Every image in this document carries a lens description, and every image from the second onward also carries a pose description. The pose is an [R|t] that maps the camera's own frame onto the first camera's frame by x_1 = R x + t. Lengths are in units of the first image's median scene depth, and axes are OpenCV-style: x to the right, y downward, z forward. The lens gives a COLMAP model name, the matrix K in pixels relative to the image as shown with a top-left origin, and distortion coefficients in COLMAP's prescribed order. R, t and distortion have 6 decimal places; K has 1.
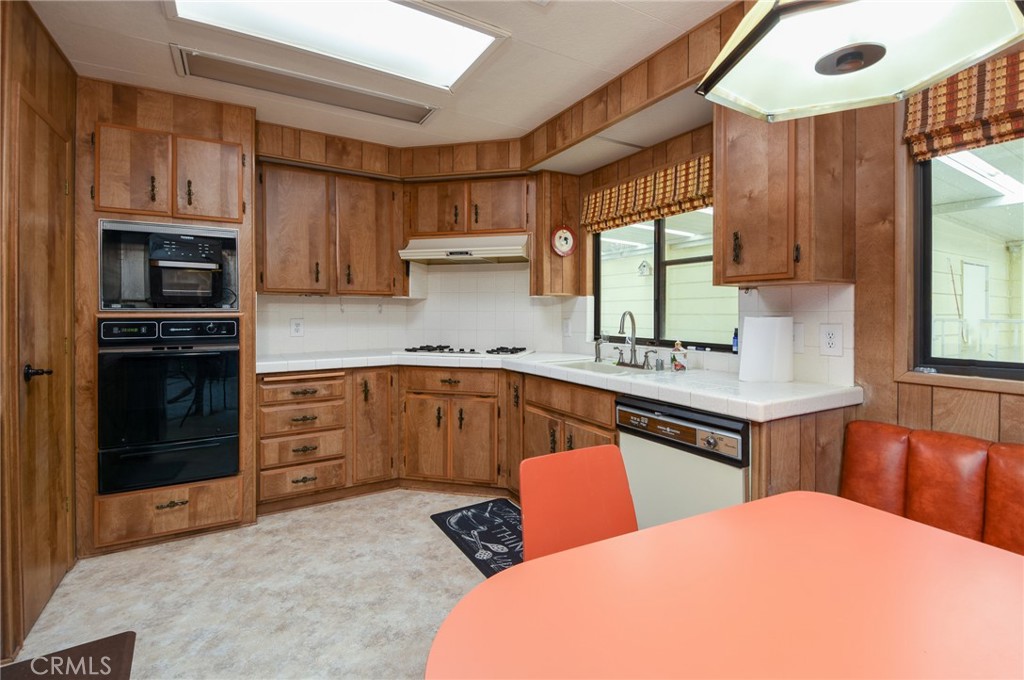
lens RADIAL K [[466.7, 0, 505.0], [0, 466.7, 318.2], [0, 0, 1]] dist [0.005159, -0.002693]
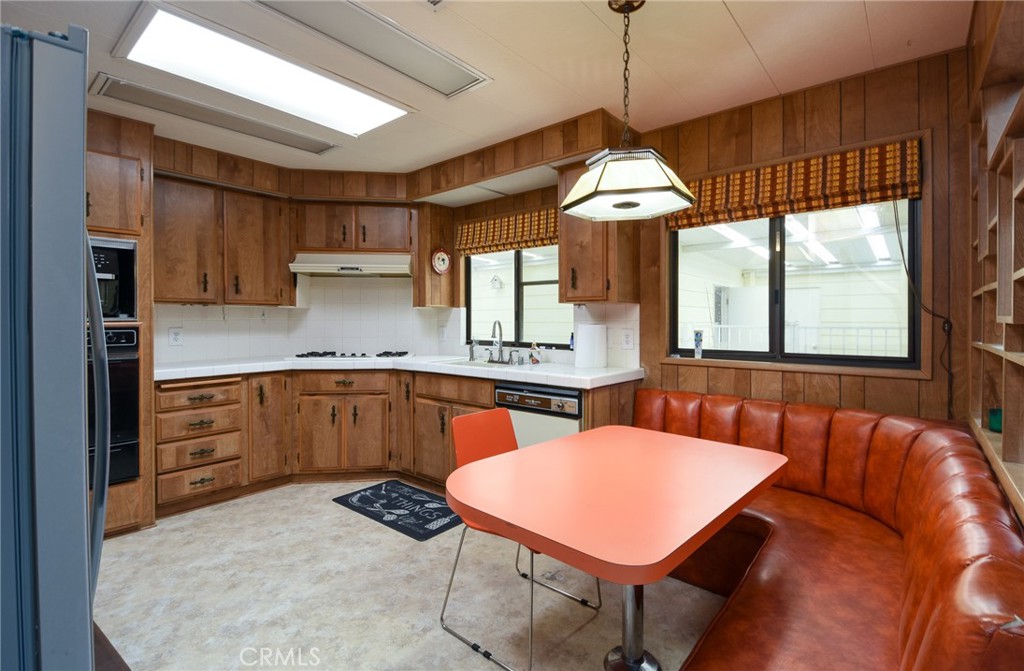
lens RADIAL K [[471.0, 0, 511.9], [0, 471.0, 323.8], [0, 0, 1]] dist [-0.002098, -0.004380]
pose [[0.941403, -0.002654, 0.337274, -0.152956], [0.004357, 0.999981, -0.004293, 0.000099], [-0.337256, 0.005511, 0.941397, -0.271025]]
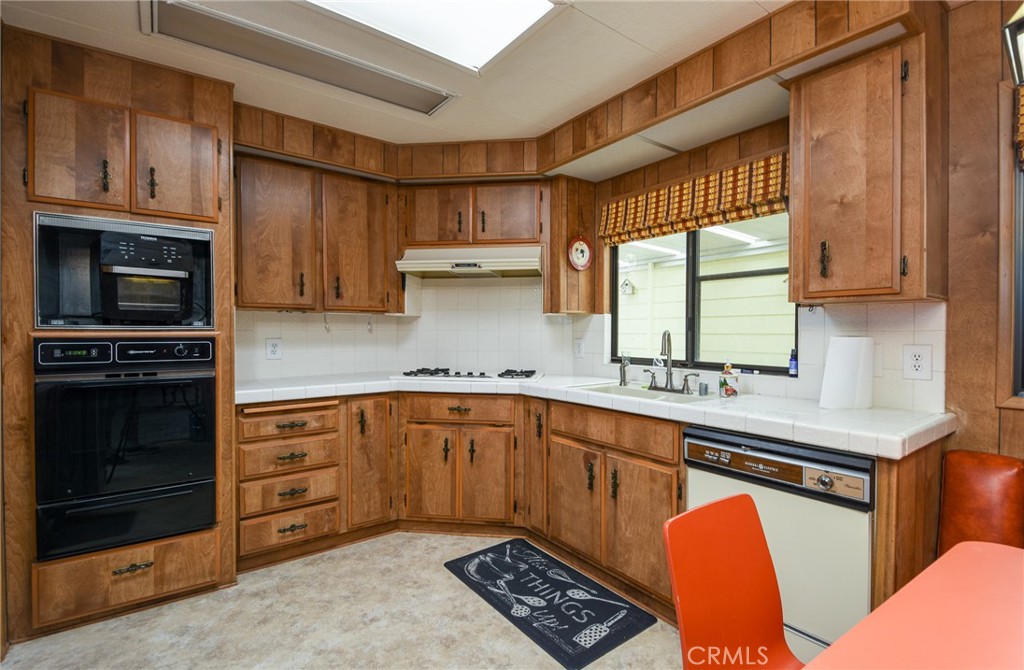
lens RADIAL K [[471.0, 0, 508.2], [0, 471.0, 341.9], [0, 0, 1]] dist [-0.002098, -0.004380]
pose [[0.994547, -0.000192, 0.104285, -0.151512], [-0.000686, 0.999965, 0.008388, -0.000449], [-0.104283, -0.008414, 0.994512, 0.129818]]
